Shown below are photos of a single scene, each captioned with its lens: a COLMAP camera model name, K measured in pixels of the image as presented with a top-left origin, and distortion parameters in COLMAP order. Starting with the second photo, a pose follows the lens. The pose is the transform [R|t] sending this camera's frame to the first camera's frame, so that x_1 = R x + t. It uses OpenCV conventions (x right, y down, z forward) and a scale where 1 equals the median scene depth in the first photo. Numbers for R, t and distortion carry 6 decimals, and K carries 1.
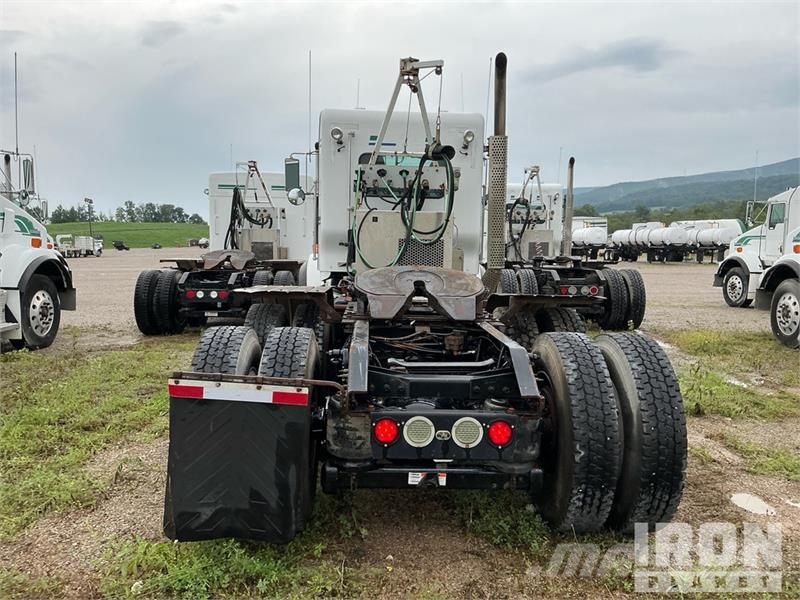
lens RADIAL K [[659.8, 0, 393.9], [0, 659.8, 298.9], [0, 0, 1]] dist [0.125926, -0.253939]
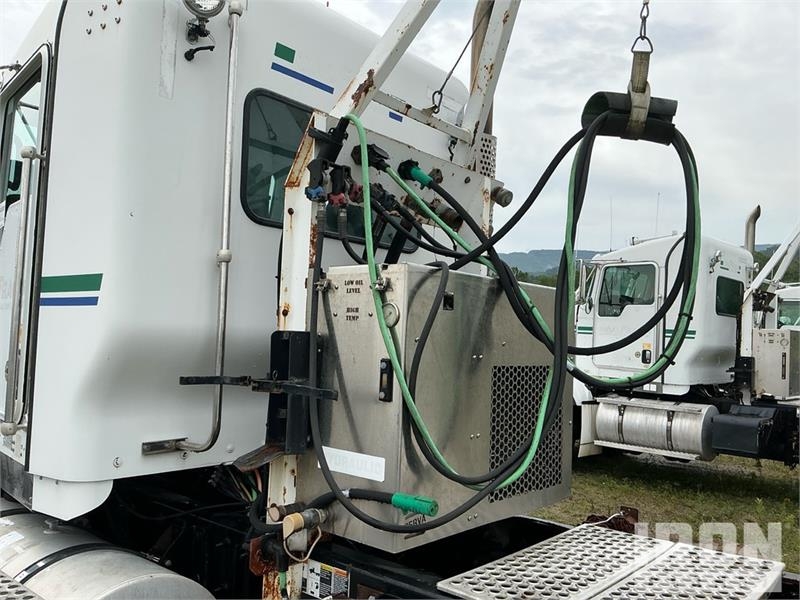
lens RADIAL K [[659.8, 0, 393.9], [0, 659.8, 298.9], [0, 0, 1]] dist [0.125926, -0.253939]
pose [[0.691675, 0.047288, 0.720659, -0.258346], [0.042637, 0.993440, -0.106110, -0.096312], [-0.720949, 0.104121, 0.685122, 0.855788]]
